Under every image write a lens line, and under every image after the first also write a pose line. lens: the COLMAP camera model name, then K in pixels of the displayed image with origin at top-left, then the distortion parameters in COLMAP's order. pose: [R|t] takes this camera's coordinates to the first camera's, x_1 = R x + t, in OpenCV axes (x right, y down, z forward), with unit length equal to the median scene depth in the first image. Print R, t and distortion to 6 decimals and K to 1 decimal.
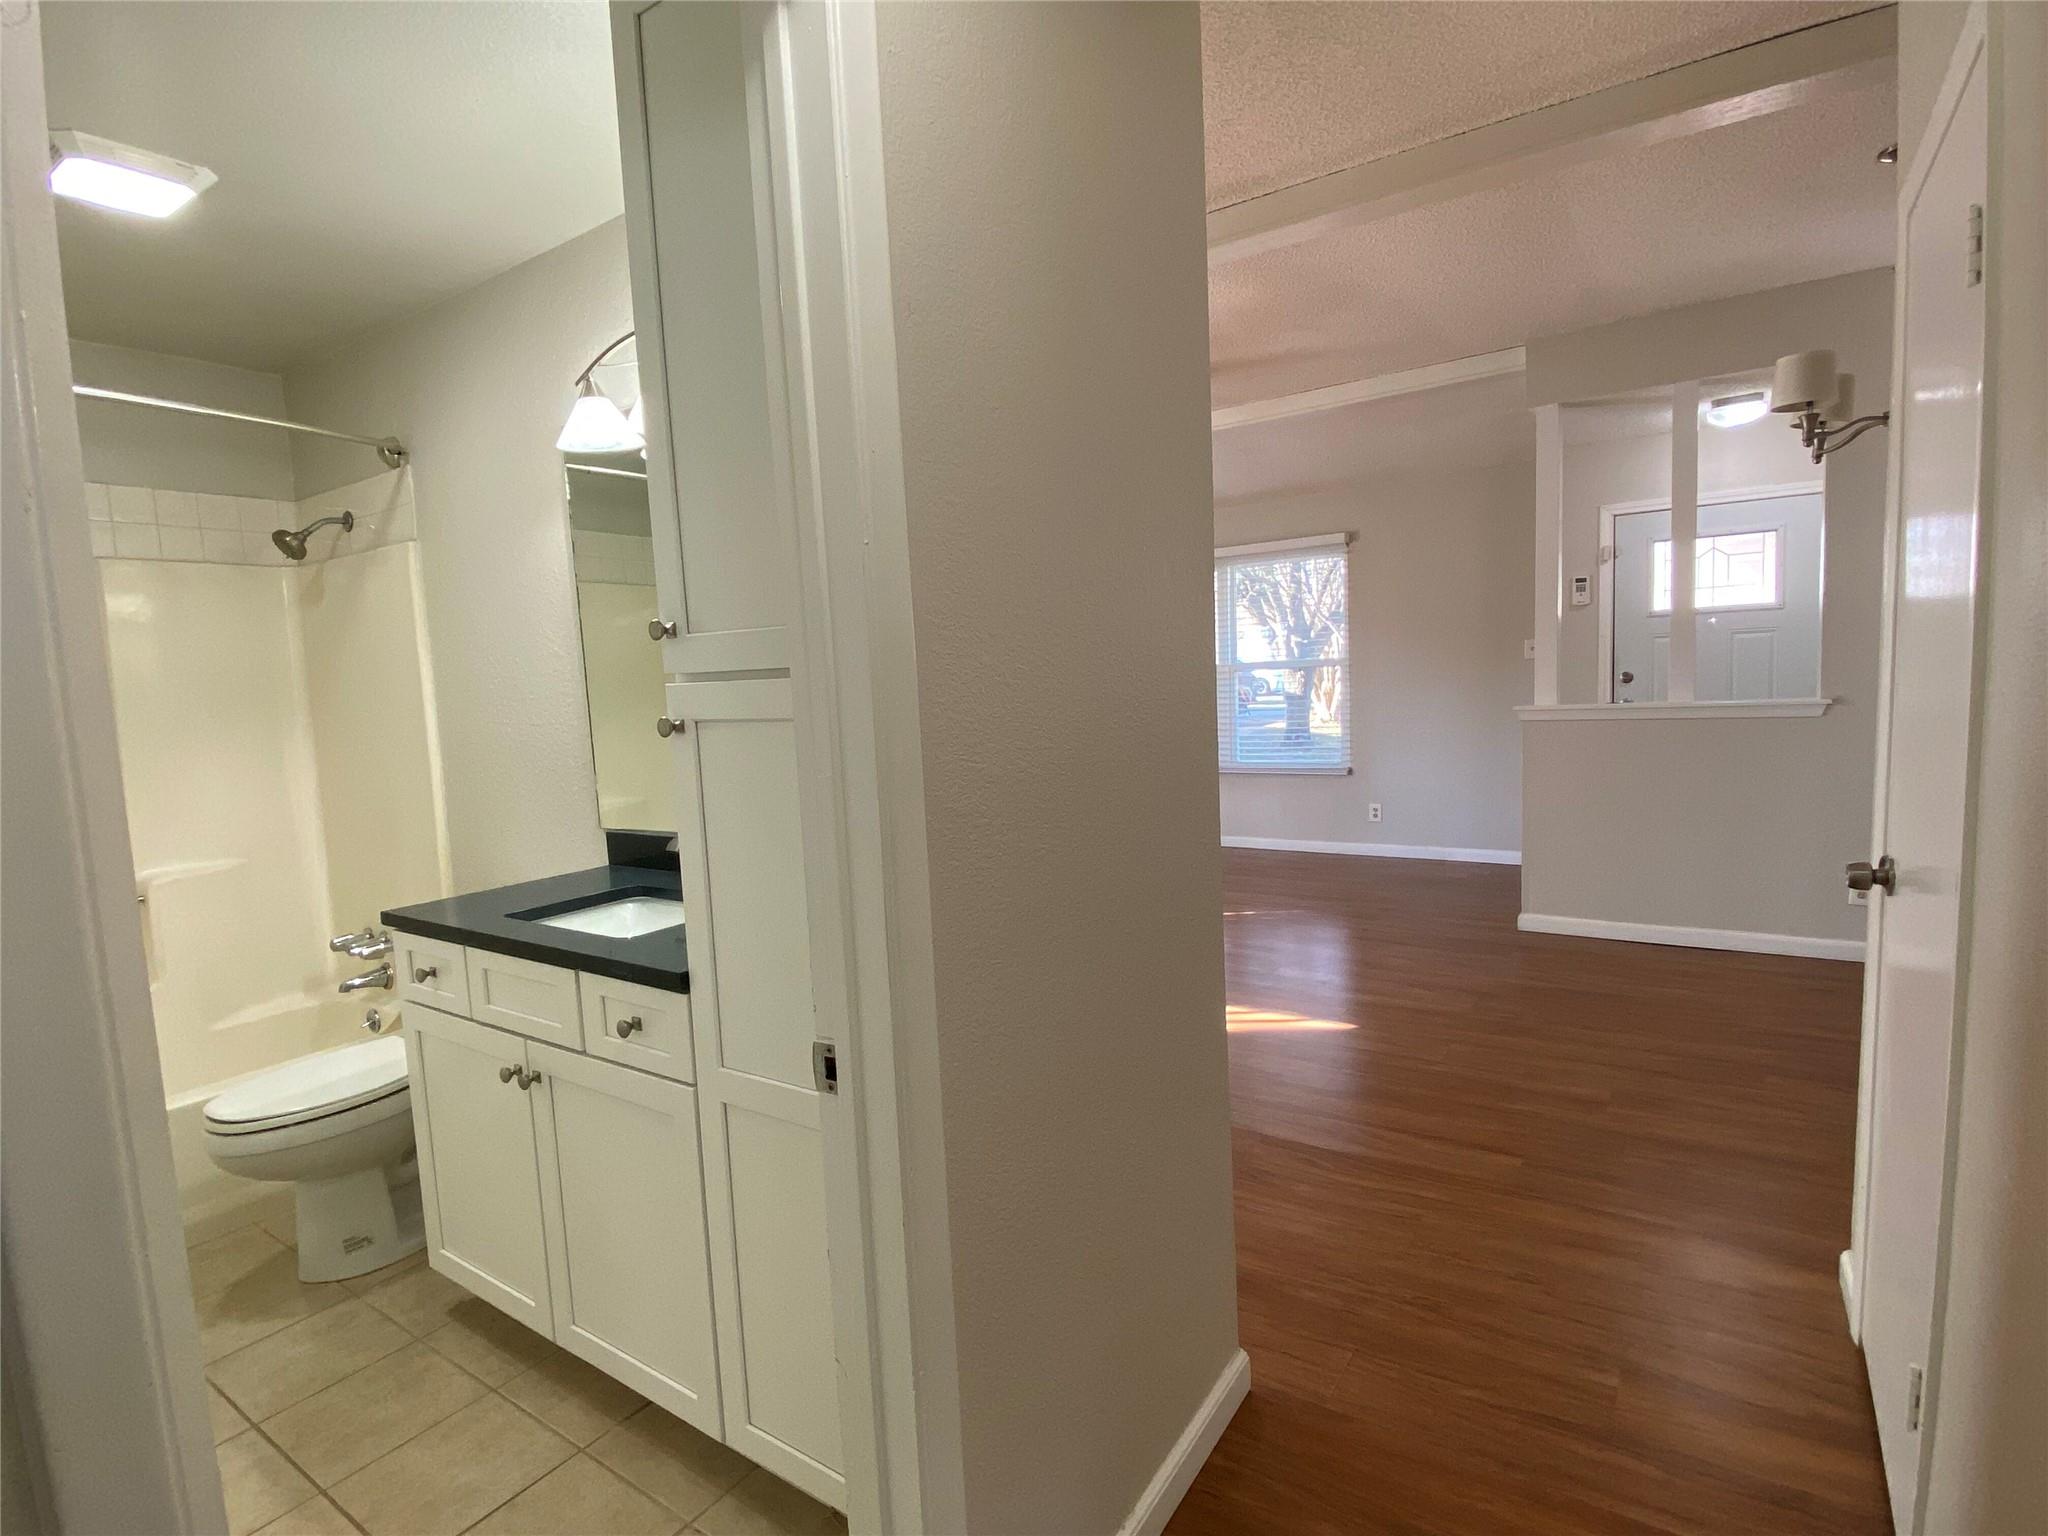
lens RADIAL K [[1020.3, 0, 1017.1], [0, 1020.3, 773.8], [0, 0, 1]] dist [0.009789, -0.005372]
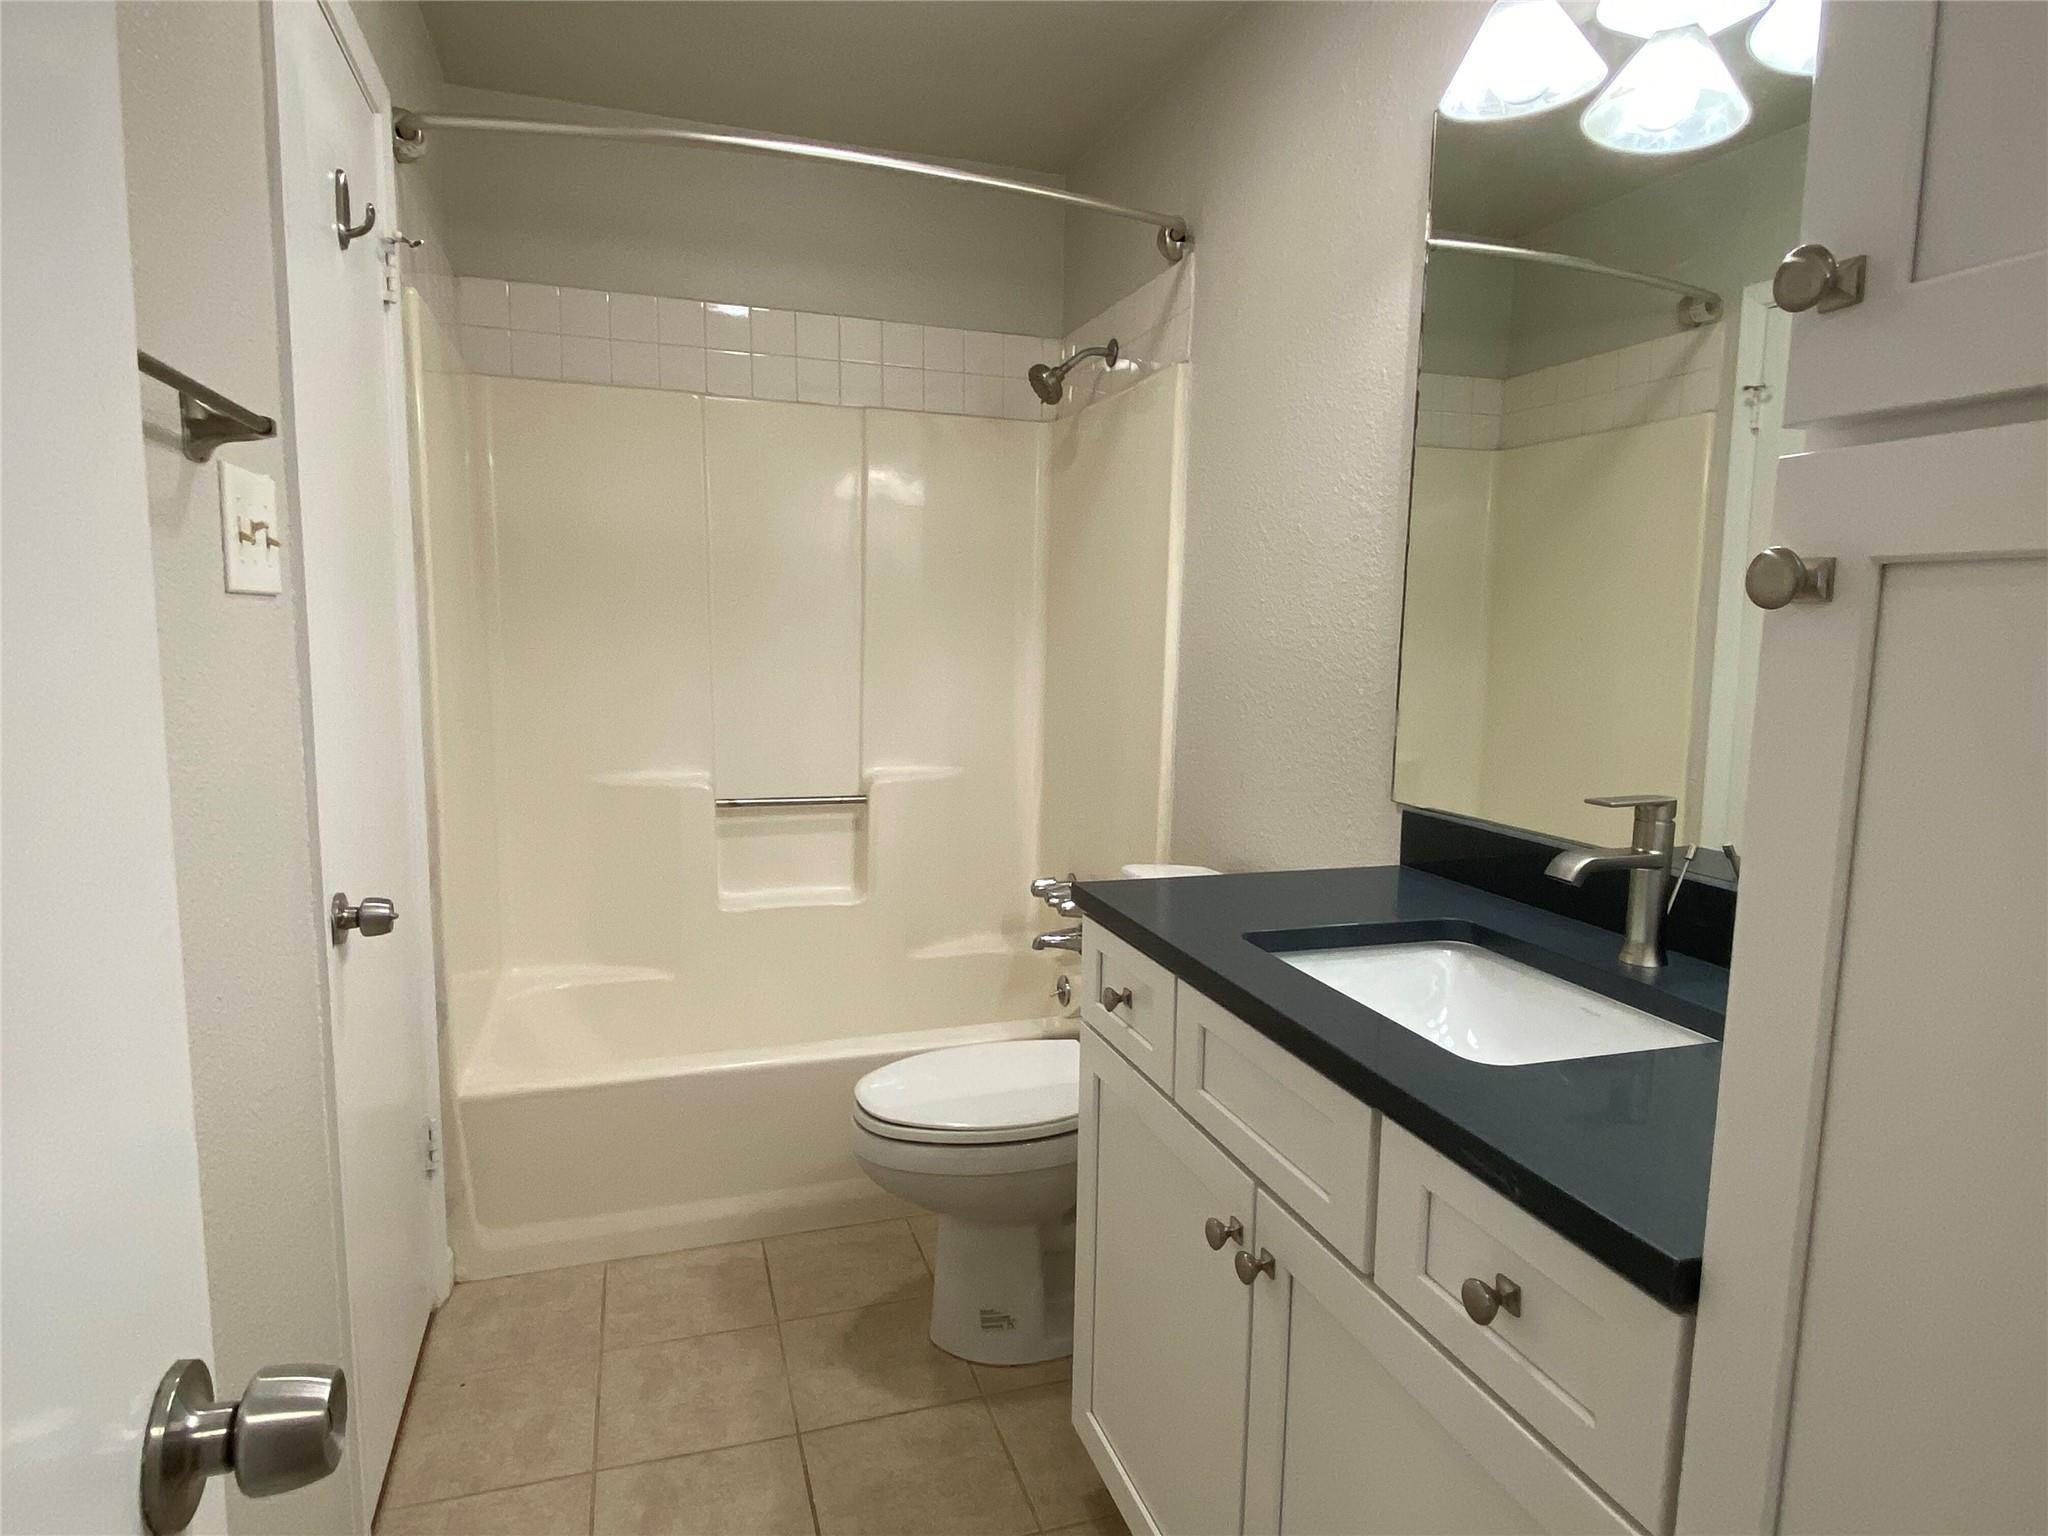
lens RADIAL K [[1142.3, 0, 1018.4], [0, 1142.3, 768.0], [0, 0, 1]] dist [0.025725, -0.000714]
pose [[0.791811, 0.135975, -0.595438, -0.188862], [-0.116942, 0.990618, 0.070710, 0.011707], [0.599467, 0.013643, 0.800283, 0.333769]]
